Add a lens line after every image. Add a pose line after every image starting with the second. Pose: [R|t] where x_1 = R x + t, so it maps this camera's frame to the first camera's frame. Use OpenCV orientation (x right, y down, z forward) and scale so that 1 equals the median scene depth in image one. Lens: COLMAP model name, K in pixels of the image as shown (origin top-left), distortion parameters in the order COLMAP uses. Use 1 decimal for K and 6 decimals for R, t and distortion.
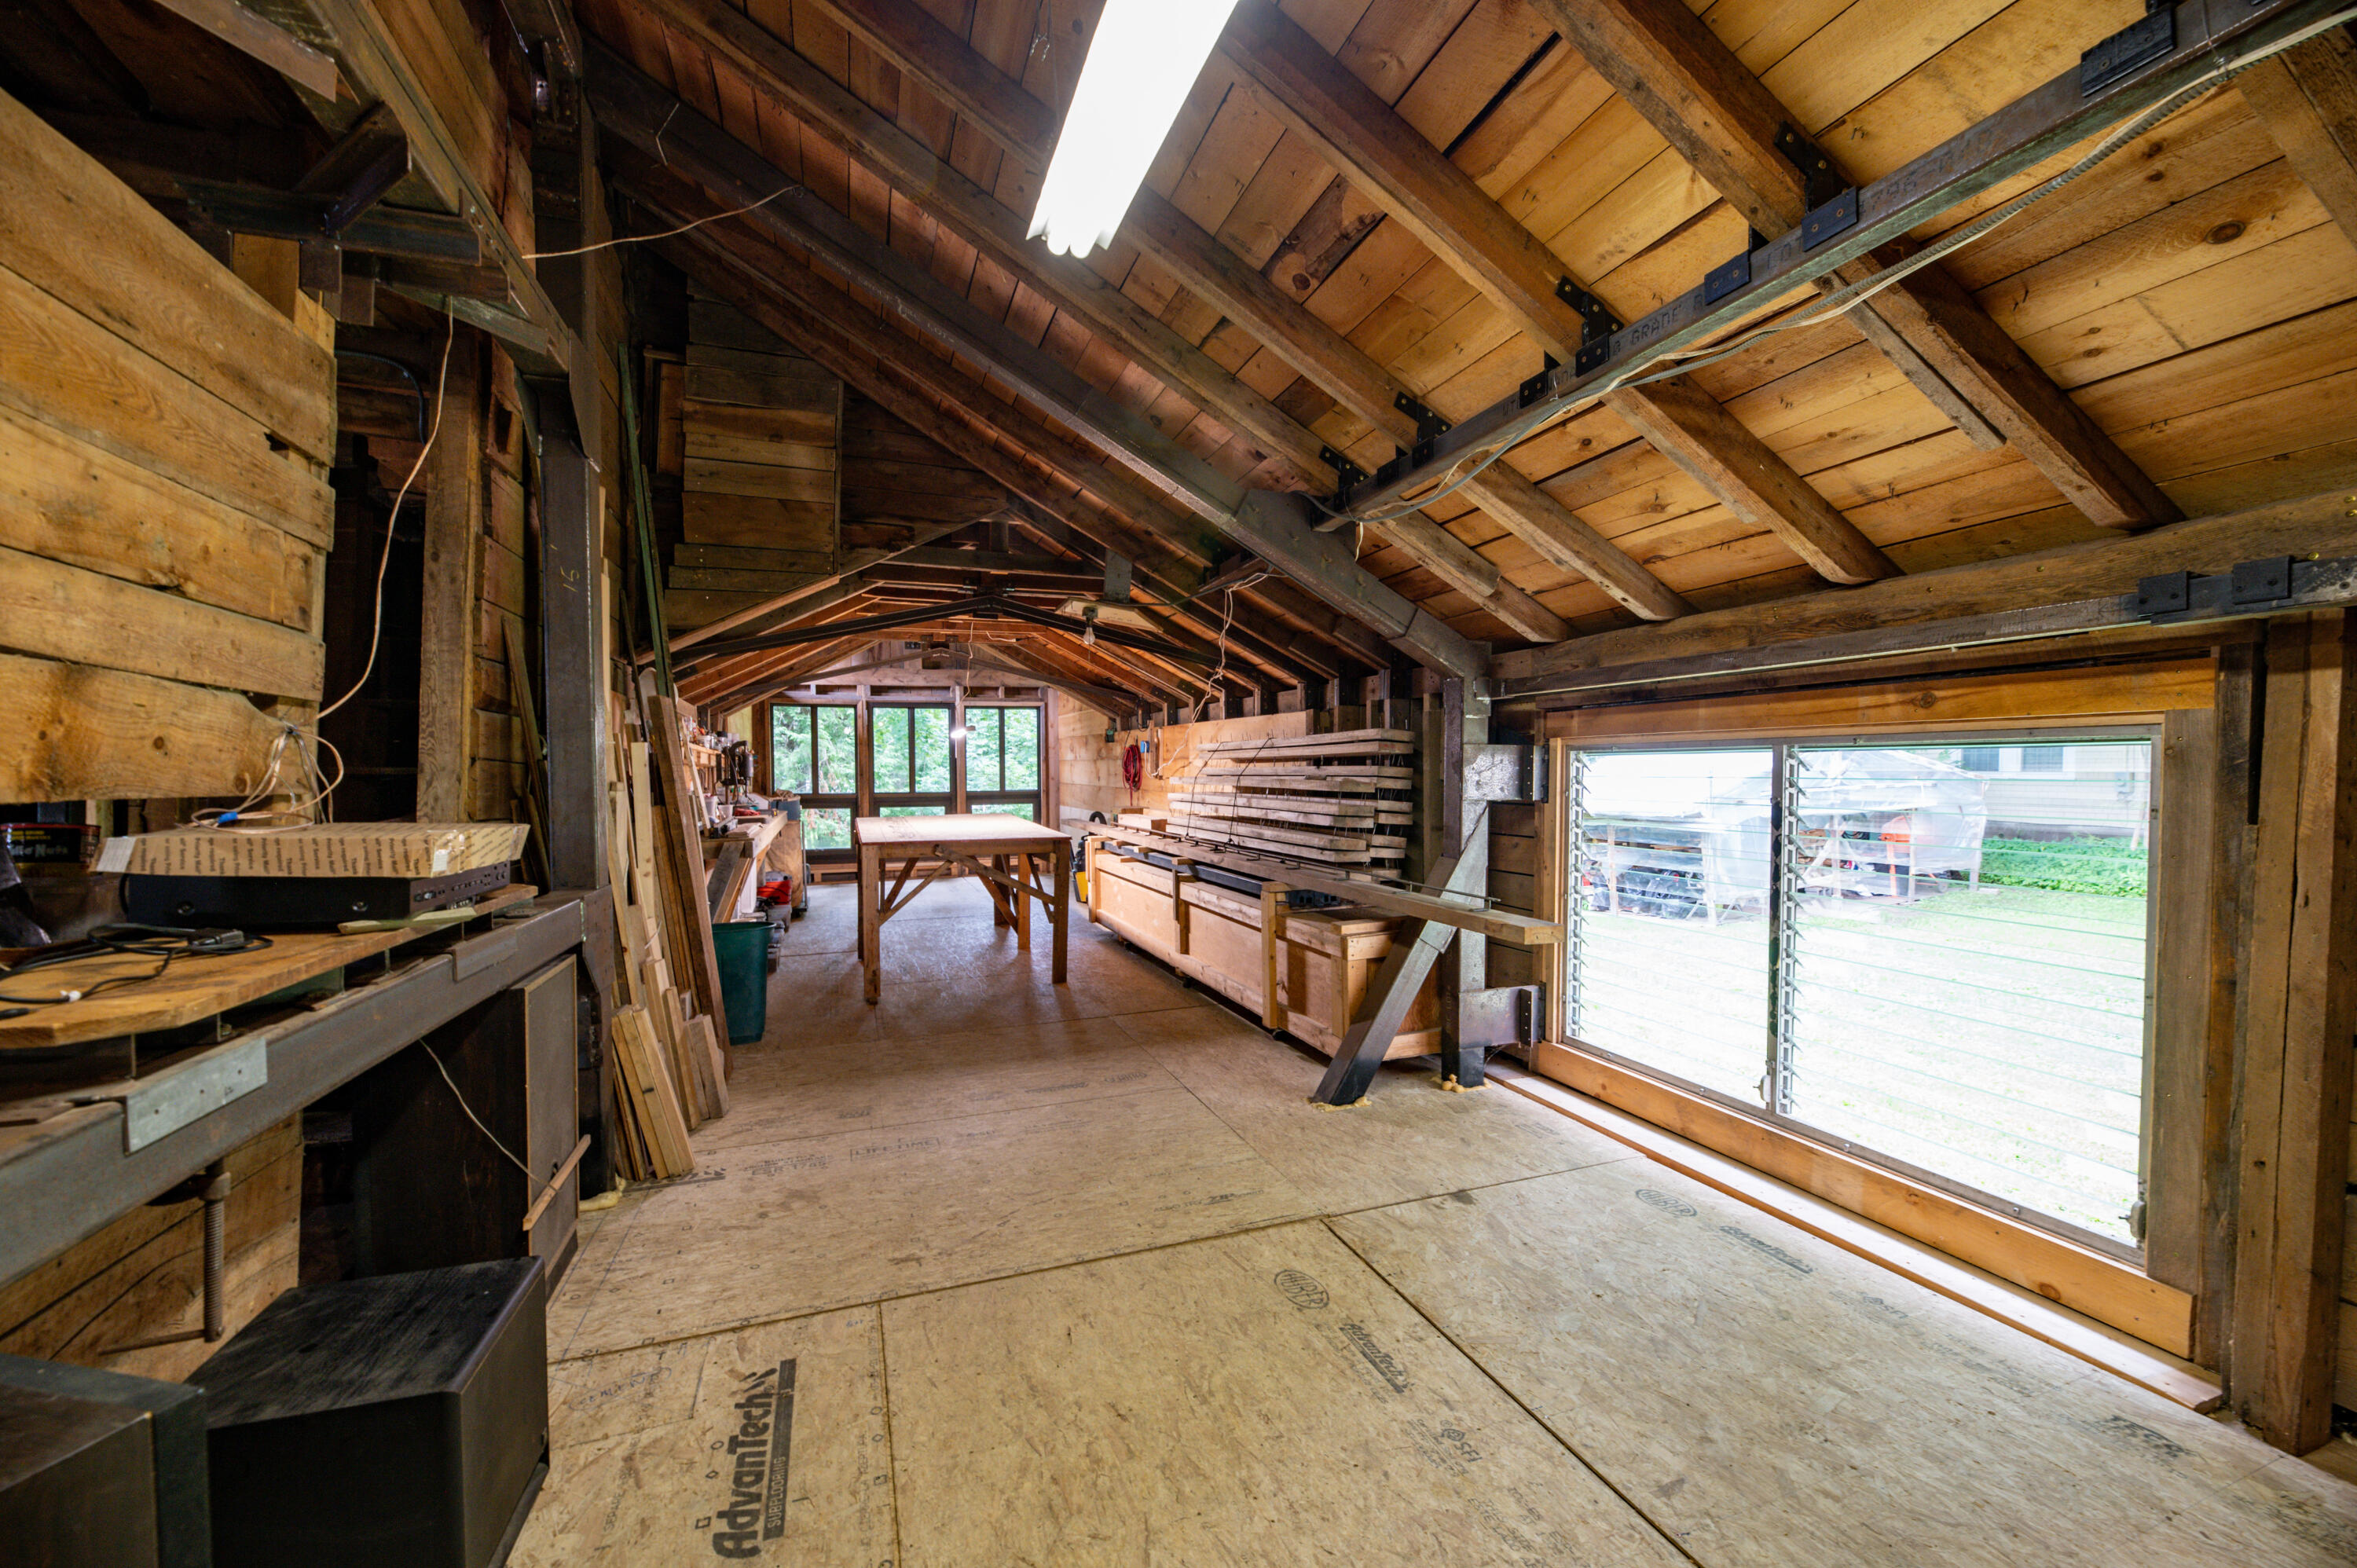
lens RADIAL K [[934.0, 0, 1181.8], [0, 934.0, 790.0], [0, 0, 1]] dist [0.001985, 0.000064]
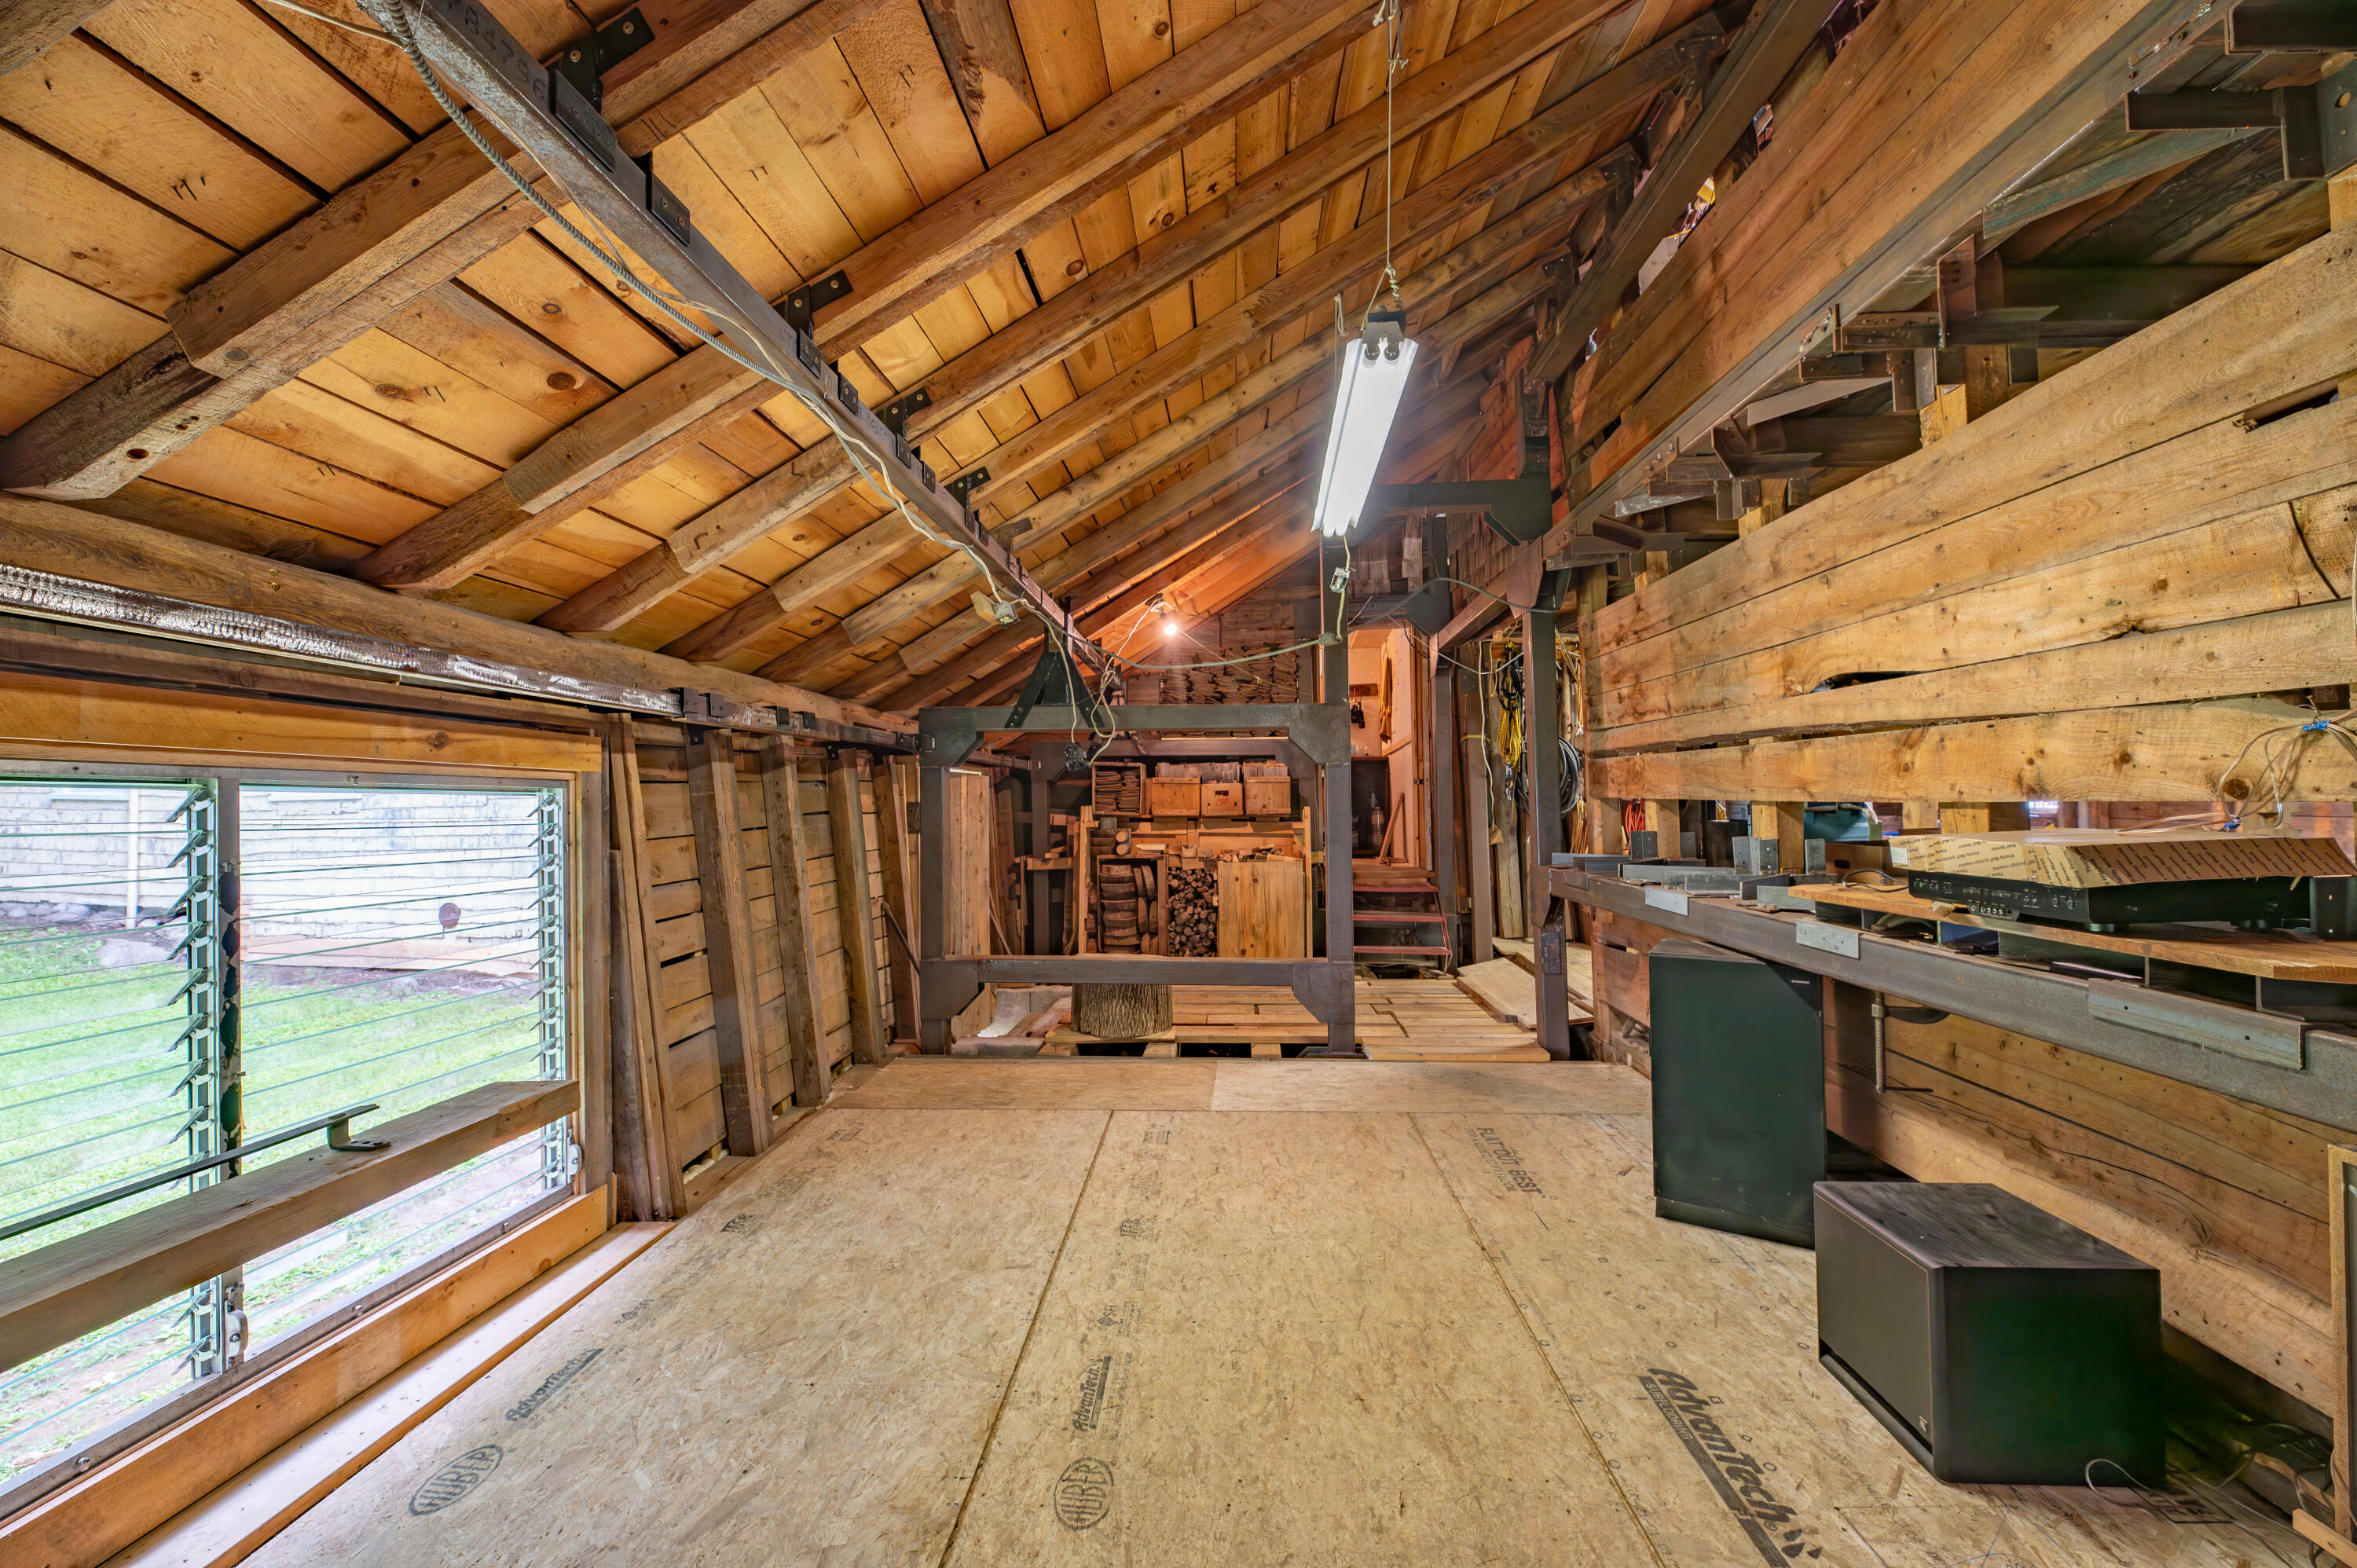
lens RADIAL K [[934.0, 0, 1190.4], [0, 934.0, 794.8], [0, 0, 1]] dist [0.001985, 0.000064]
pose [[-0.922822, 0.024853, 0.384424, -0.271155], [0.028603, 0.999583, 0.004040, -0.028096], [-0.384163, 0.014724, -0.923148, 1.768958]]
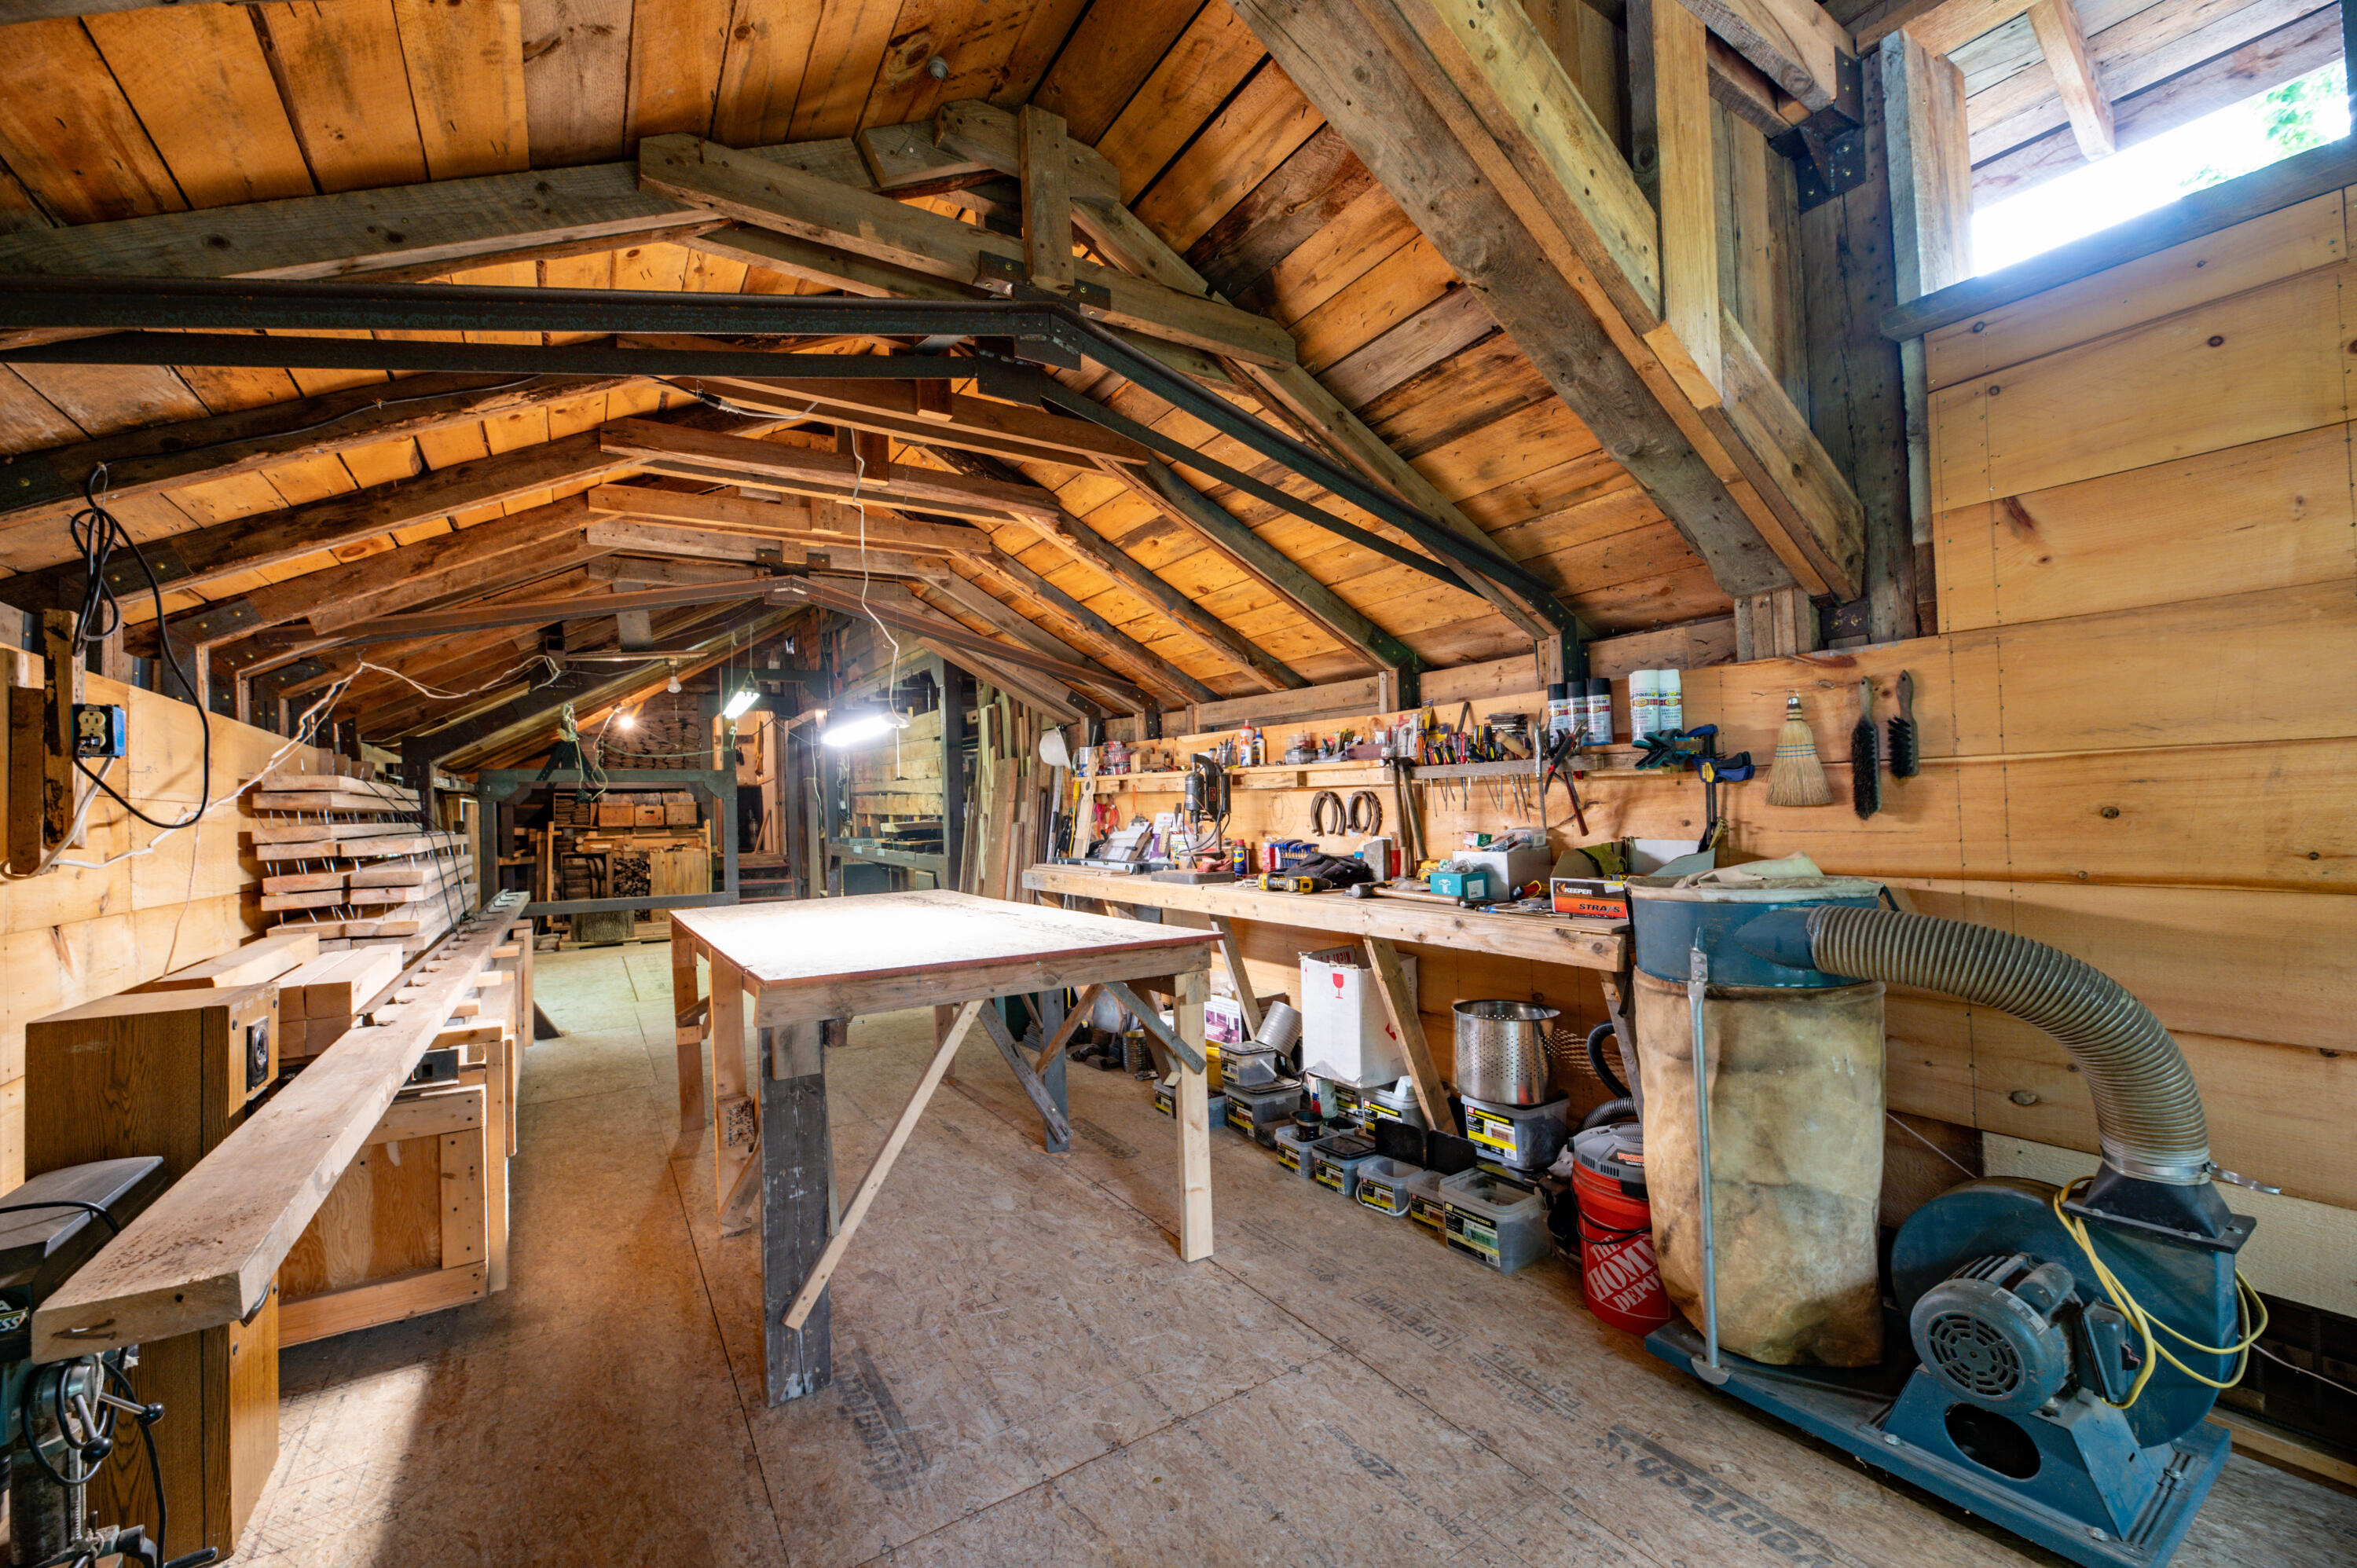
lens RADIAL K [[934.0, 0, 1189.0], [0, 934.0, 788.1], [0, 0, 1]] dist [0.001985, 0.000064]
pose [[-0.972354, 0.032221, -0.231280, -0.972503], [0.031359, 0.999481, 0.007400, -0.107568], [0.231398, -0.000057, -0.972859, 5.031705]]
